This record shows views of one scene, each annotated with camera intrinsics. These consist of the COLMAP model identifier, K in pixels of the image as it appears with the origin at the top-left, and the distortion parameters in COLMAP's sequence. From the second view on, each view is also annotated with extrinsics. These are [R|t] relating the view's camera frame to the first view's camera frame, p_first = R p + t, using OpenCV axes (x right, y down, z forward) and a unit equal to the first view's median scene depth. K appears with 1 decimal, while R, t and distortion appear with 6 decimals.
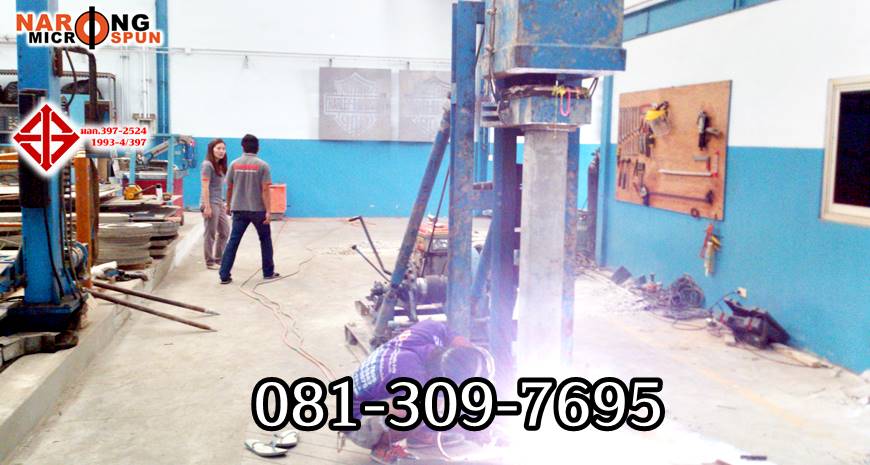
lens RADIAL K [[849.2, 0, 429.1], [0, 849.2, 235.8], [0, 0, 1]] dist [0.096624, 0.000000]
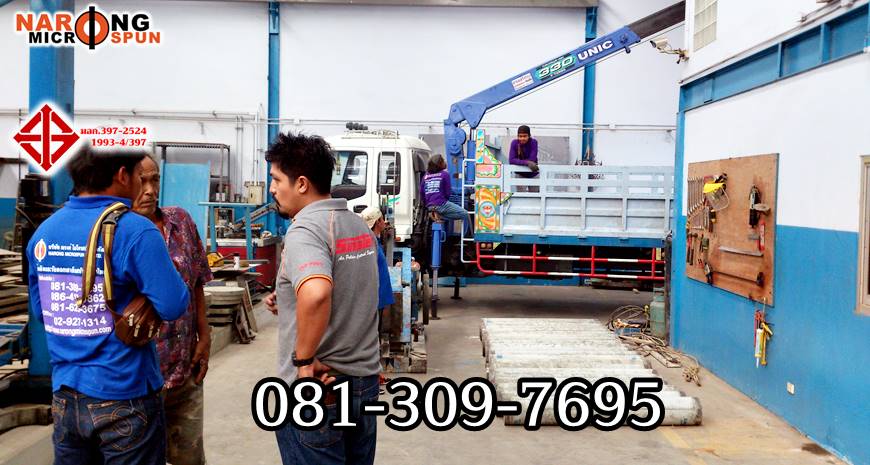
lens RADIAL K [[849.2, 0, 434.5], [0, 849.2, 244.9], [0, 0, 1]] dist [0.096624, 0.000000]
pose [[0.981433, 0.010732, -0.191506, 0.164457], [-0.021456, 0.998310, -0.054013, -0.025651], [0.190603, 0.057119, 0.980004, 0.037653]]
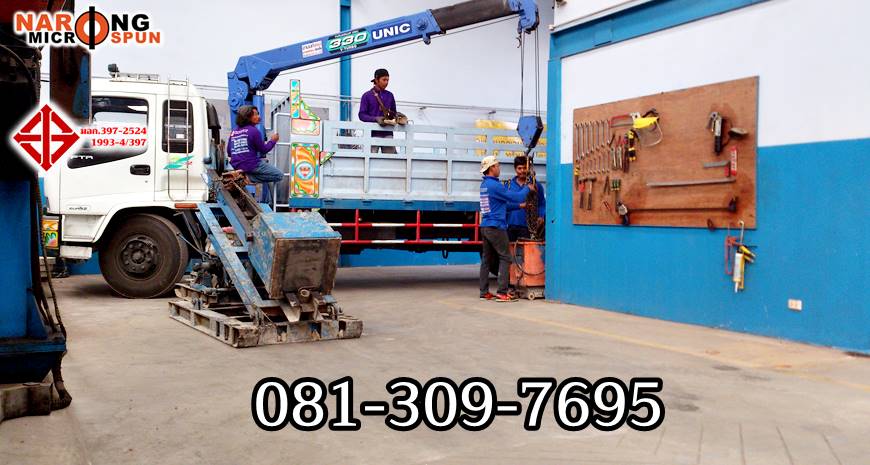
lens RADIAL K [[849.2, 0, 418.5], [0, 849.2, 230.3], [0, 0, 1]] dist [0.096624, 0.000000]
pose [[0.957166, -0.013536, 0.289222, -0.261604], [0.042250, 0.994744, -0.093269, 0.053792], [-0.286440, 0.101494, 0.952707, 0.233264]]
